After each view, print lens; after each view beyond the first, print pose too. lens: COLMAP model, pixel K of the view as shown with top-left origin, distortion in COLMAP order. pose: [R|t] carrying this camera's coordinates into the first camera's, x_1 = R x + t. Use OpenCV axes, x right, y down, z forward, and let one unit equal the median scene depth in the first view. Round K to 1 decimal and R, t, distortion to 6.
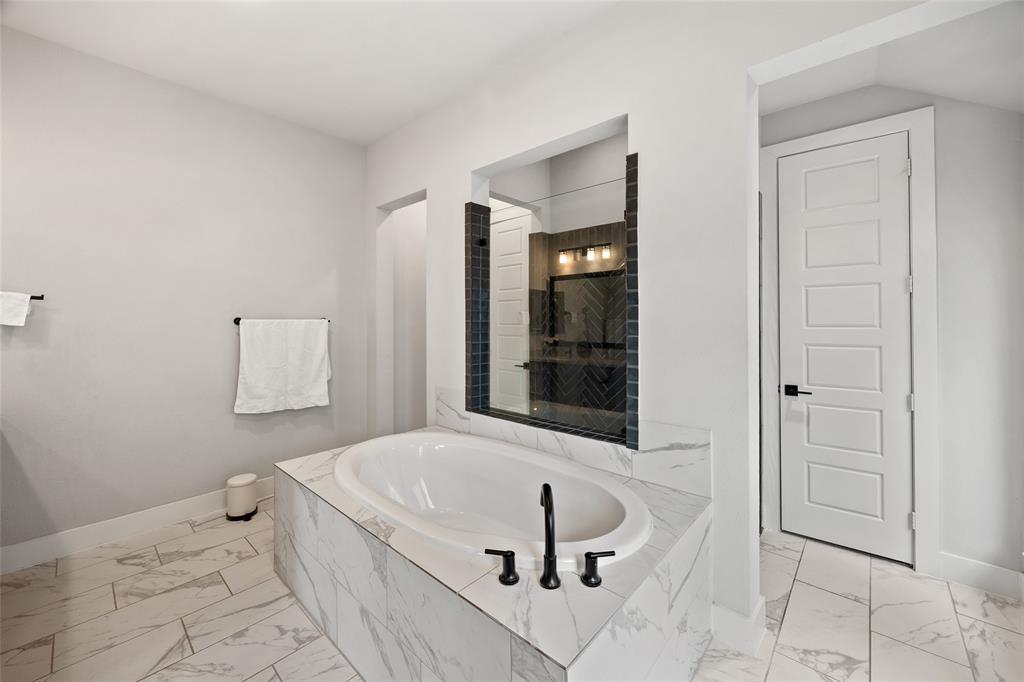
lens RADIAL K [[390.7, 0, 520.7], [0, 390.7, 320.4], [0, 0, 1]] dist [-0.001491, -0.001342]
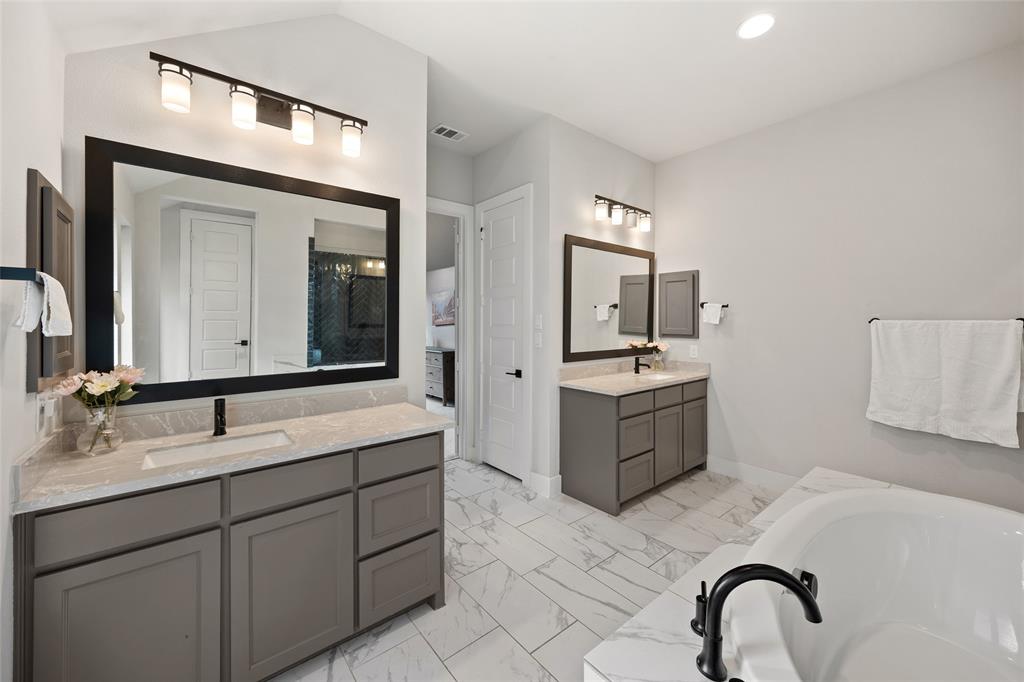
lens RADIAL K [[390.7, 0, 507.1], [0, 390.7, 318.9], [0, 0, 1]] dist [-0.001491, -0.001342]
pose [[-0.163264, -0.001062, -0.986582, 0.365334], [-0.002404, 0.999997, -0.000679, -0.003157], [0.986580, 0.002260, -0.163266, 0.299918]]
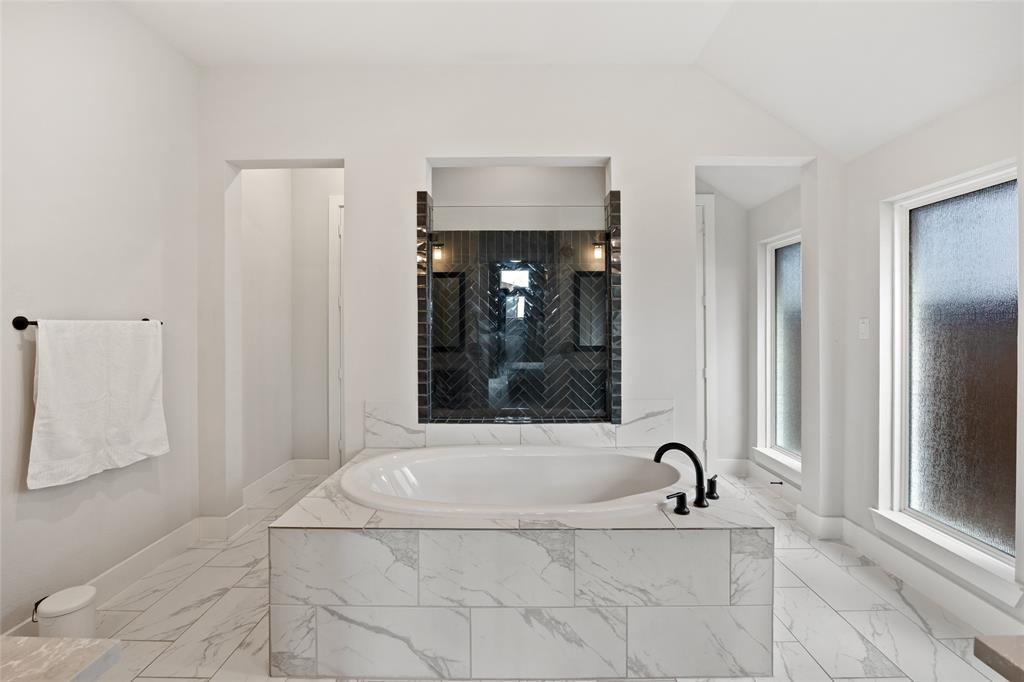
lens RADIAL K [[443.6, 0, 508.6], [0, 443.6, 323.7], [0, 0, 1]] dist [-0.013155, -0.000189]
pose [[0.761870, -0.000140, 0.647729, -0.640154], [-0.000194, 1.000000, 0.000444, 0.002628], [-0.647729, -0.000464, 0.761870, 0.094437]]
